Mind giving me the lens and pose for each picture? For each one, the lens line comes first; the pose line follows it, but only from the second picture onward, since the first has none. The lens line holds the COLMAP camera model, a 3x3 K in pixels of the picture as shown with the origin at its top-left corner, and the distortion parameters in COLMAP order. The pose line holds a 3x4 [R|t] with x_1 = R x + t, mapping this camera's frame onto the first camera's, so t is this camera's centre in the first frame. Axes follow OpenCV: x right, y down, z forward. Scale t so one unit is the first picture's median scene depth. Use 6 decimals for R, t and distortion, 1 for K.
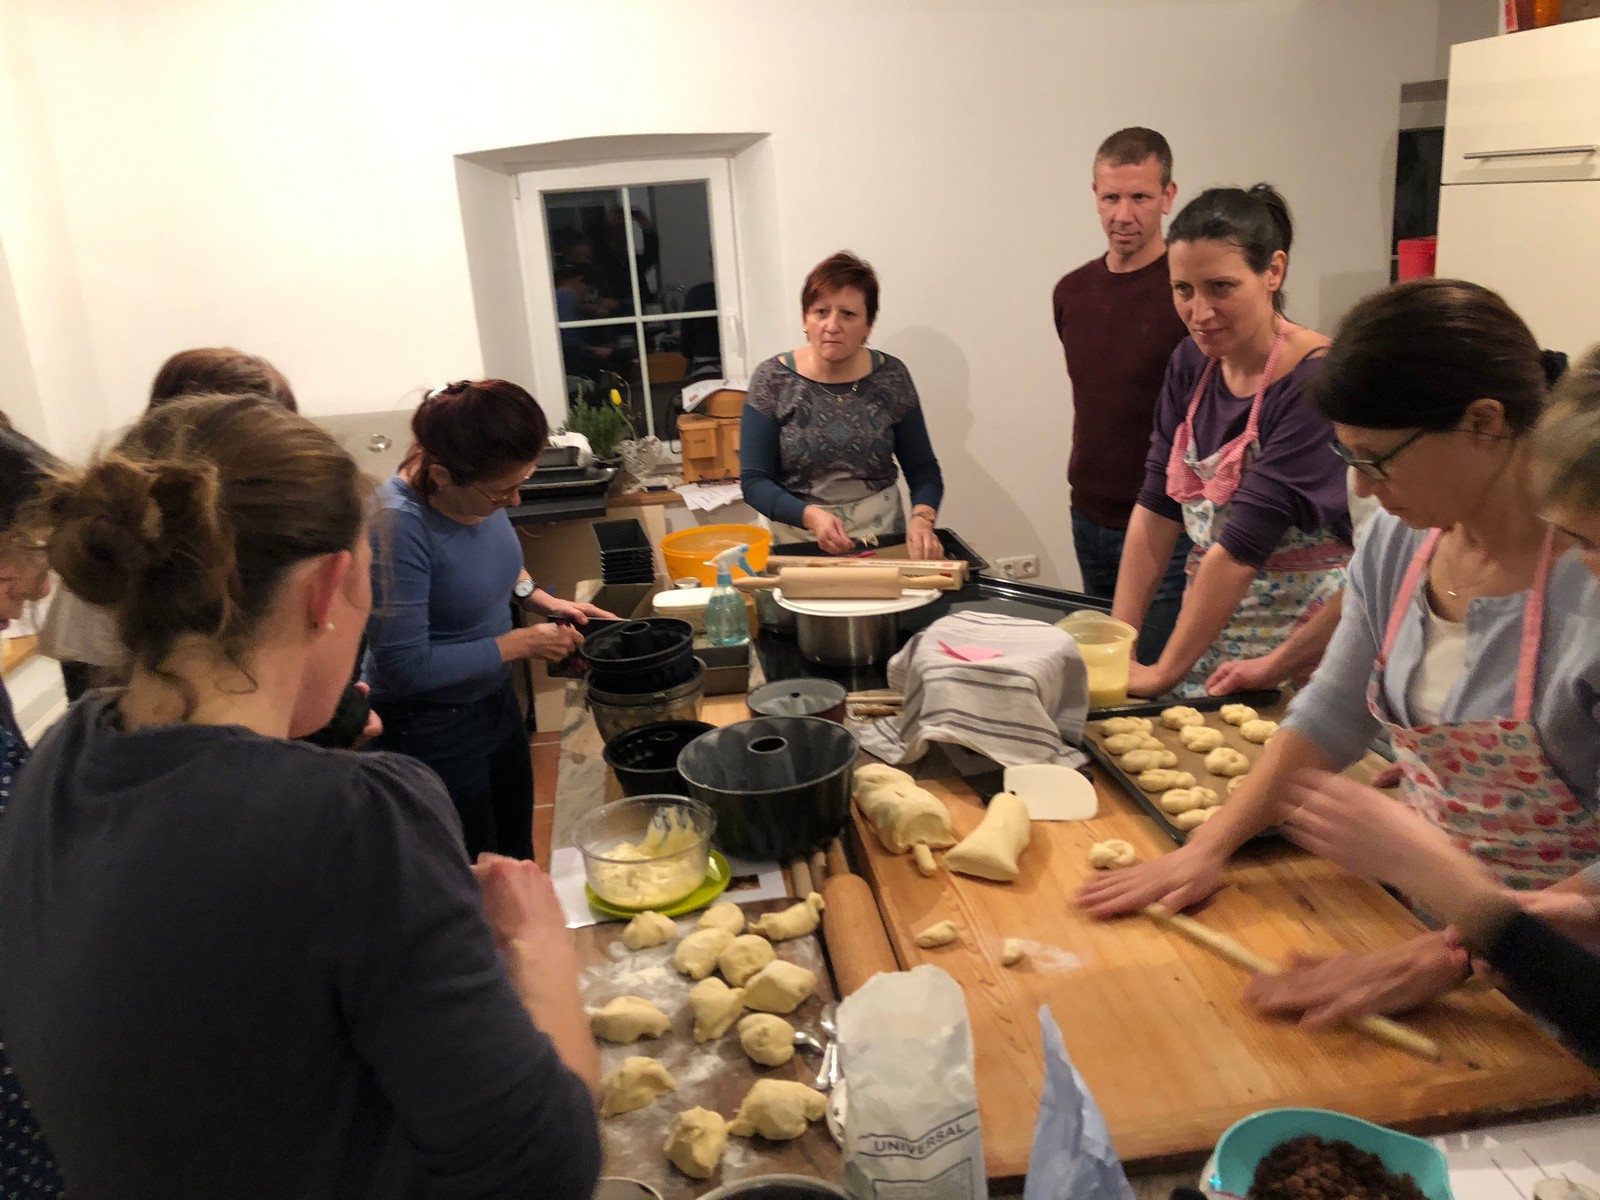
lens RADIAL K [[1325.0, 0, 785.6], [0, 1325.0, 576.5], [0, 0, 1]] dist [0.014363, 0.007548]
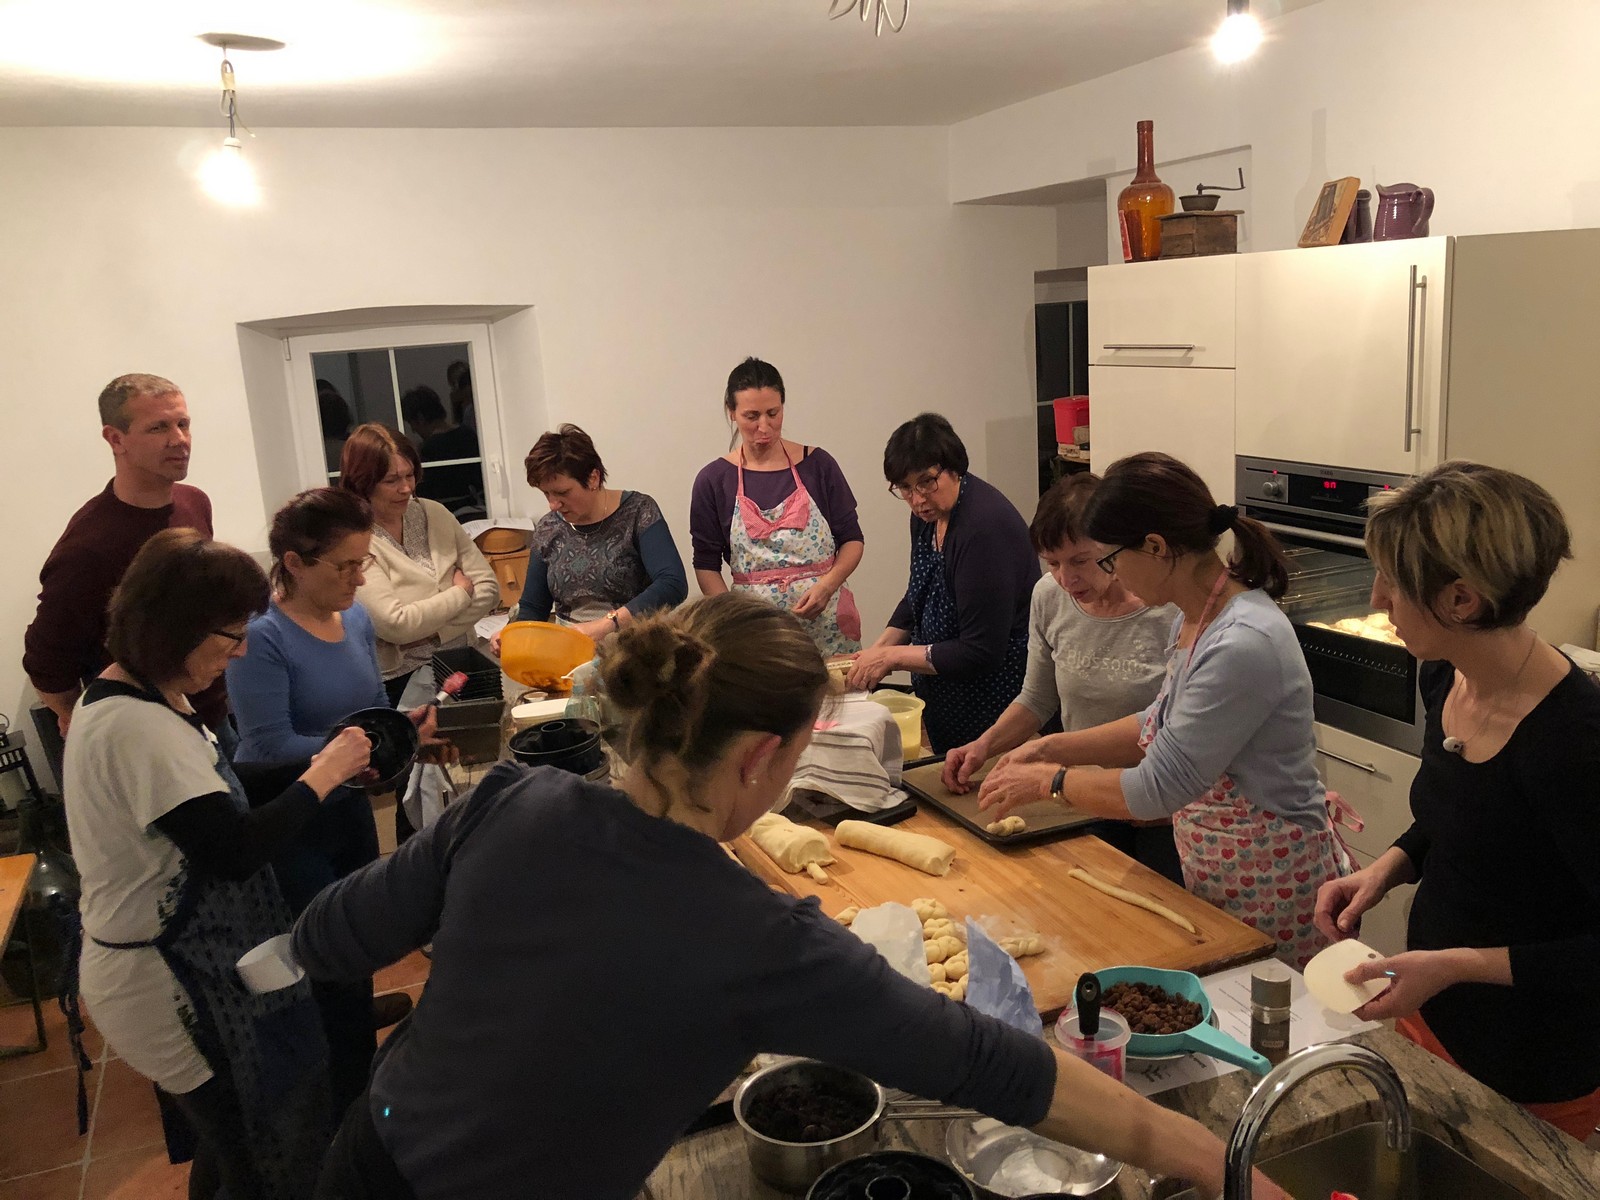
lens RADIAL K [[1308.1, 0, 802.5], [0, 1308.1, 602.0], [0, 0, 1]] dist [0.004417, -0.002638]
pose [[0.964488, -0.053242, 0.258703, -0.238146], [0.071863, 0.995419, -0.063056, 0.018332], [-0.254161, 0.079408, 0.963897, -0.311568]]
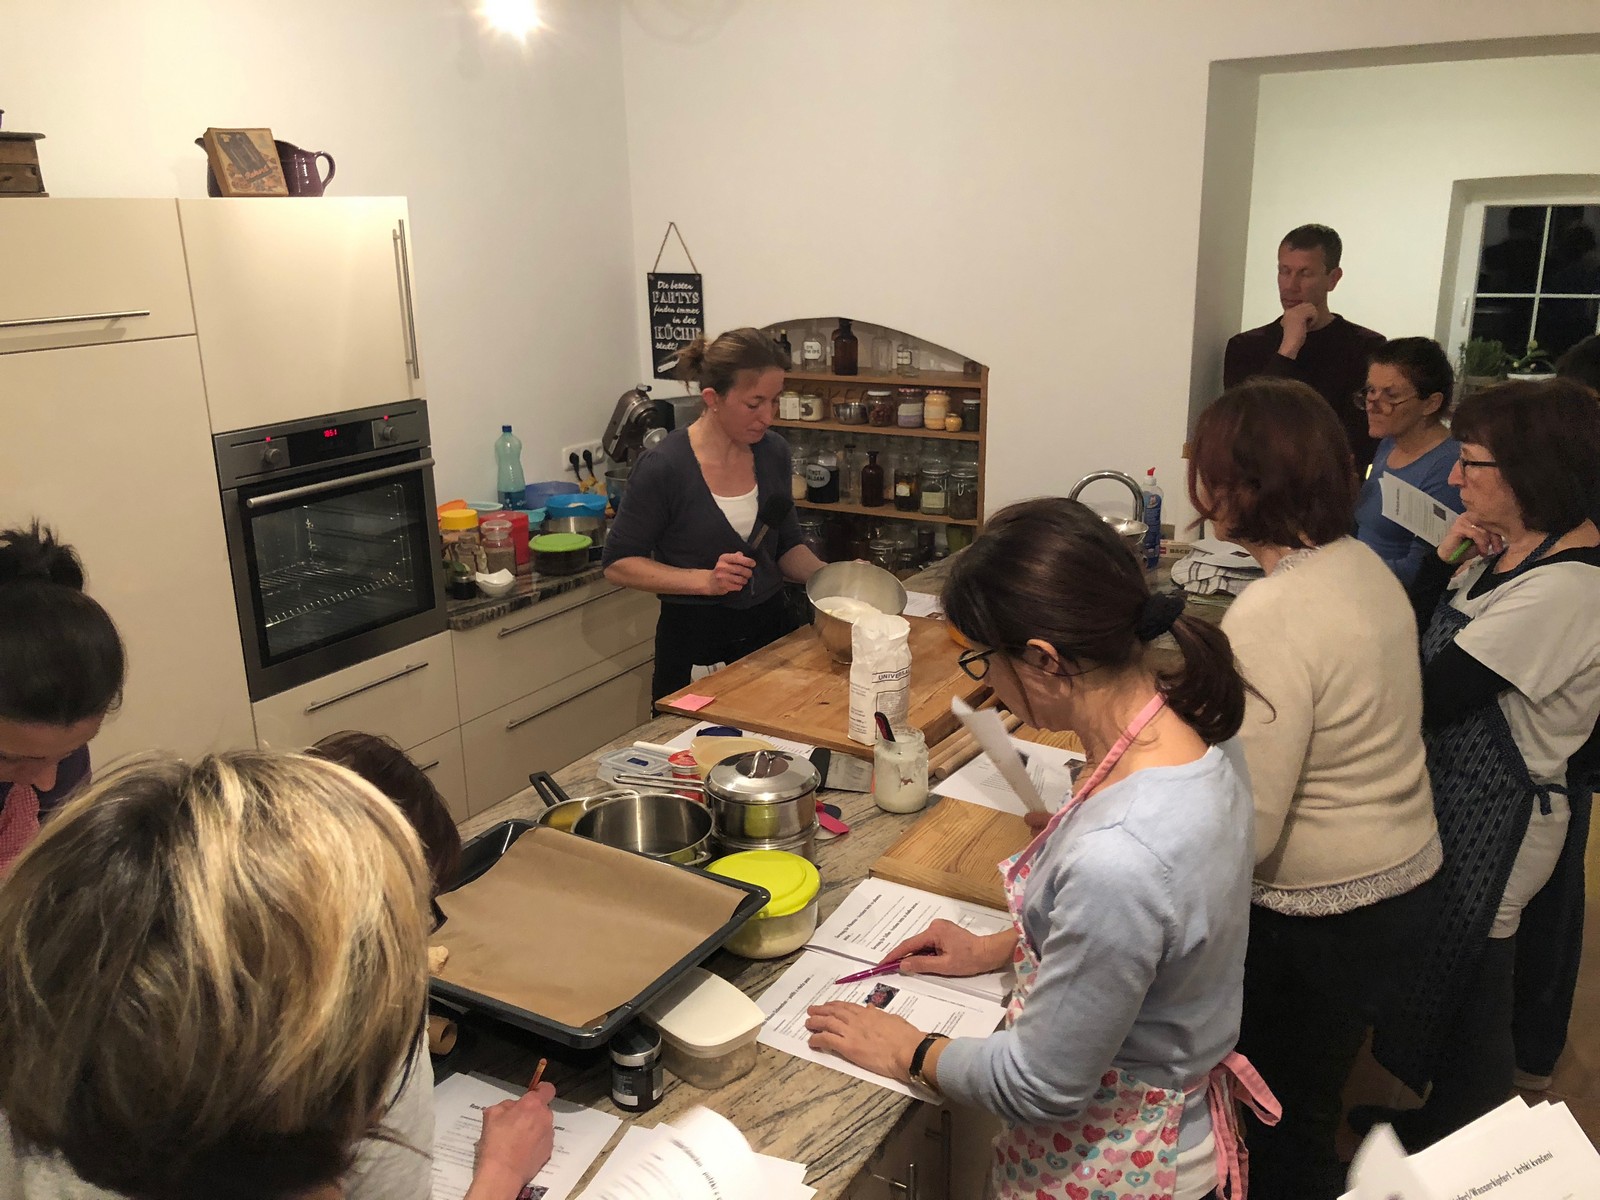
lens RADIAL K [[1308.1, 0, 802.5], [0, 1308.1, 602.0], [0, 0, 1]] dist [0.004417, -0.002638]
pose [[-0.792421, -0.092109, 0.602979, -0.712662], [0.238146, 0.863362, 0.444850, -0.621149], [-0.561565, 0.496106, -0.662211, 2.042330]]
